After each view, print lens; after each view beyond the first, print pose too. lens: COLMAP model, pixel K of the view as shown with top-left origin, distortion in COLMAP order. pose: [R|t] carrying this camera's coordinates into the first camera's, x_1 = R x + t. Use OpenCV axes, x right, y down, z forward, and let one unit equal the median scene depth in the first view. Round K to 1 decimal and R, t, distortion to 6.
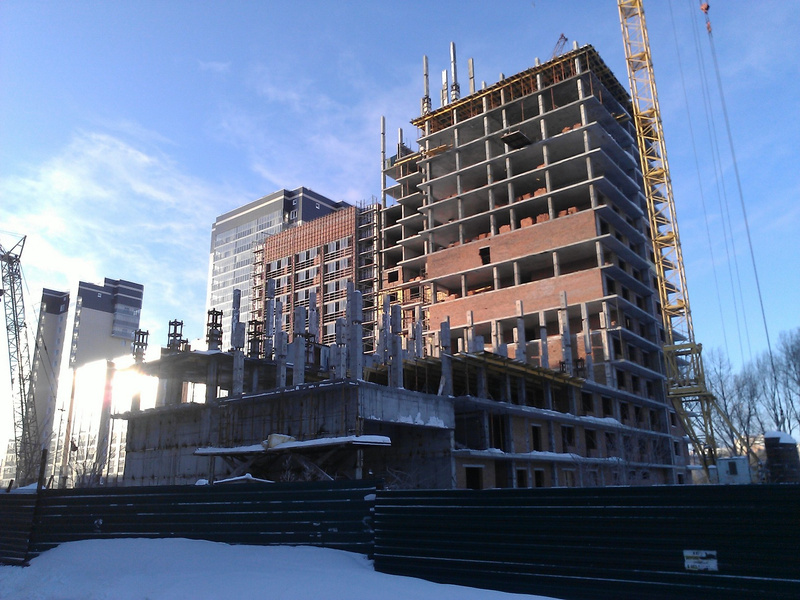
lens RADIAL K [[666.4, 0, 400.0], [0, 666.4, 300.0], [0, 0, 1]] dist [-0.036806, -0.000902]
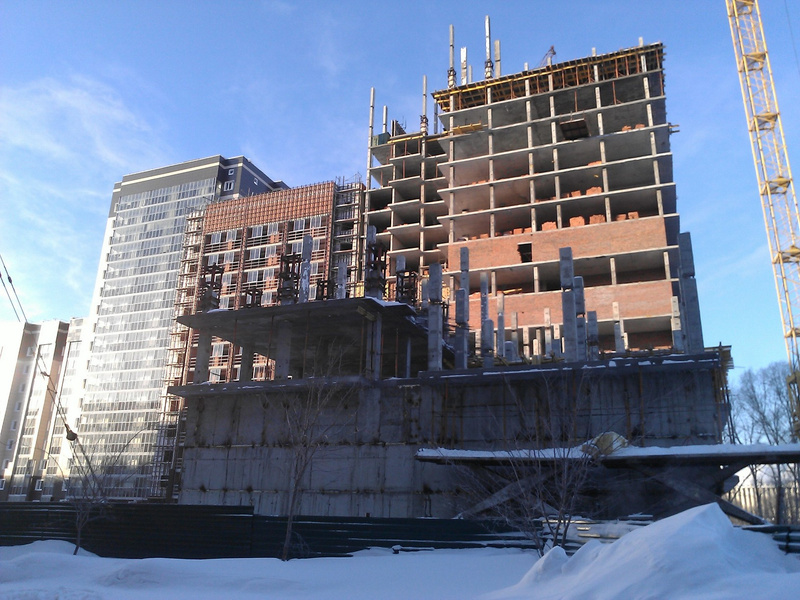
lens RADIAL K [[666.4, 0, 400.0], [0, 666.4, 300.0], [0, 0, 1]] dist [-0.036806, -0.000902]
pose [[0.960827, 0.126982, 0.246349, -0.227096], [-0.118601, 0.991750, -0.048630, 0.054746], [-0.250492, 0.017508, 0.967960, 0.185790]]
